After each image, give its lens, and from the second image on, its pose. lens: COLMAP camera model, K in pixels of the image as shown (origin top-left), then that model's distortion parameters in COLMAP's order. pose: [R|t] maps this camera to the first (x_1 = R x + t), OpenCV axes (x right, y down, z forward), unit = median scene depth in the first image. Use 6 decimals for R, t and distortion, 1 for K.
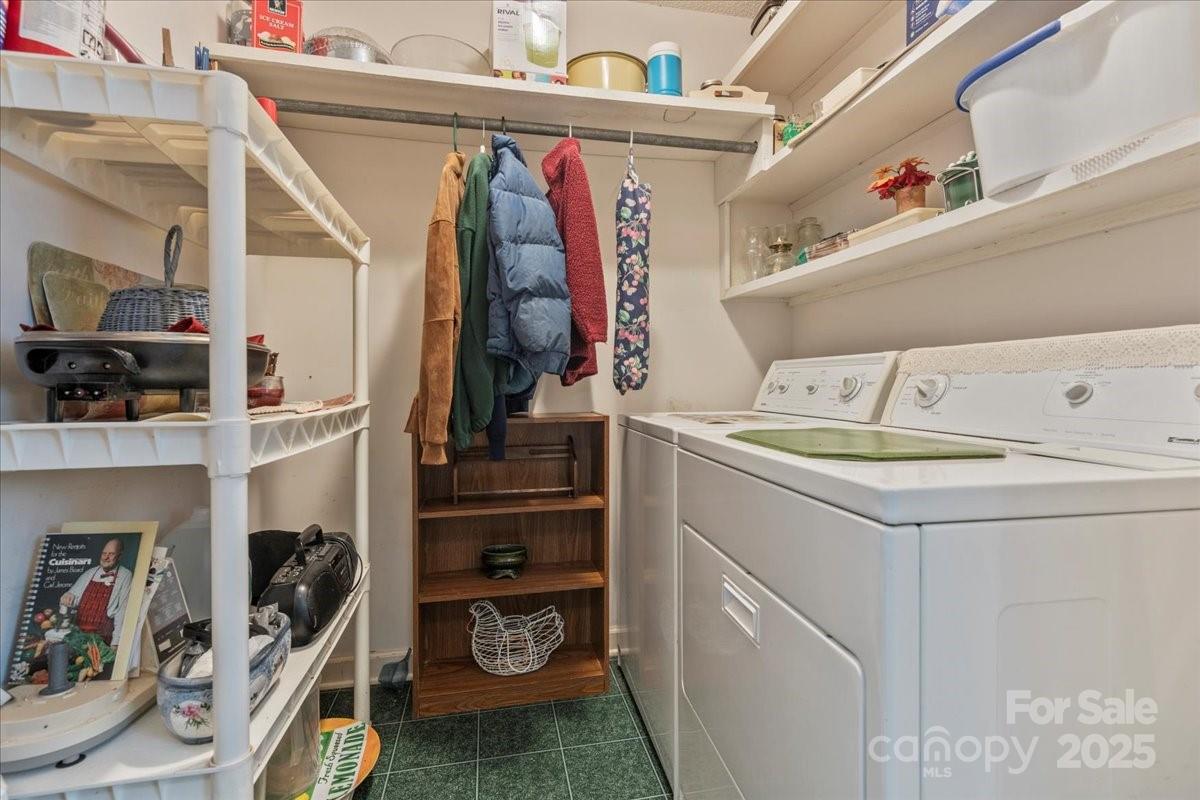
lens RADIAL K [[554.3, 0, 600.7], [0, 554.3, 392.6], [0, 0, 1]] dist [-0.003113, 0.002230]
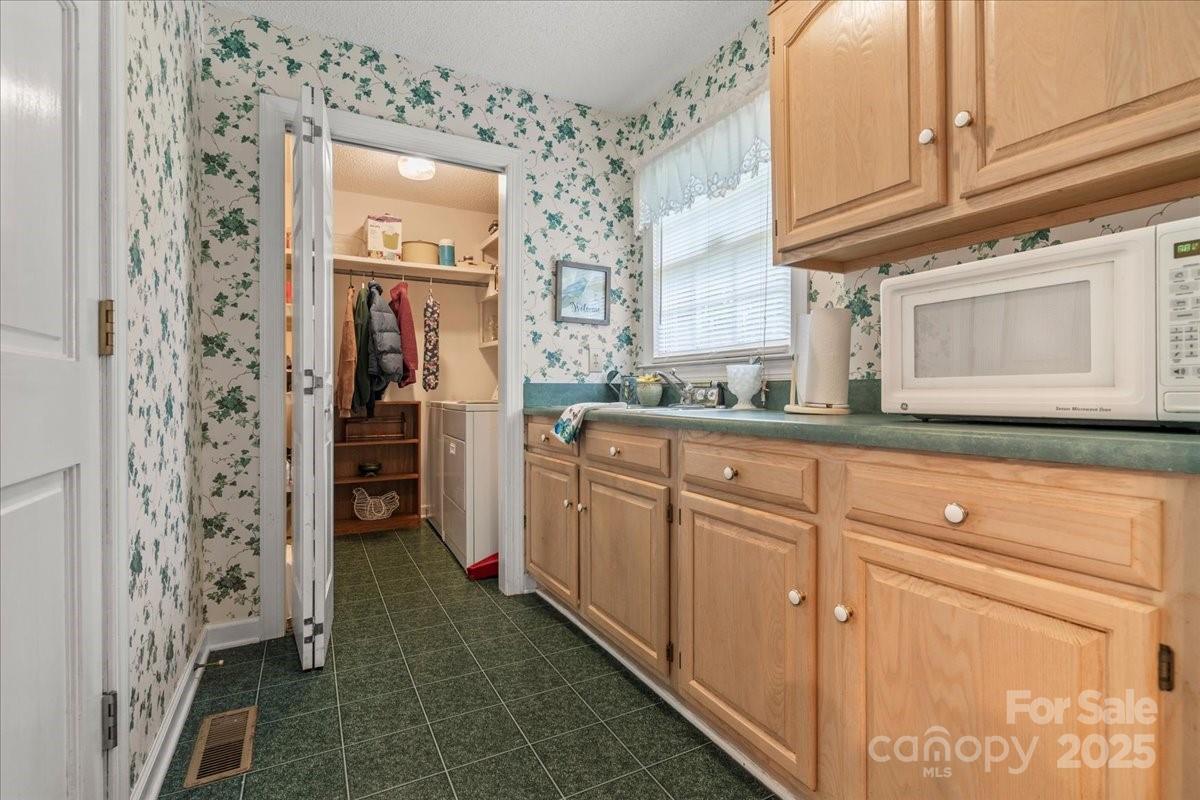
lens RADIAL K [[554.3, 0, 594.2], [0, 554.3, 393.6], [0, 0, 1]] dist [-0.003113, 0.002230]
pose [[0.962955, 0.004506, 0.269626, 0.089844], [0.000166, 0.999850, -0.017300, 0.052854], [-0.269663, 0.016704, 0.962810, -1.421933]]
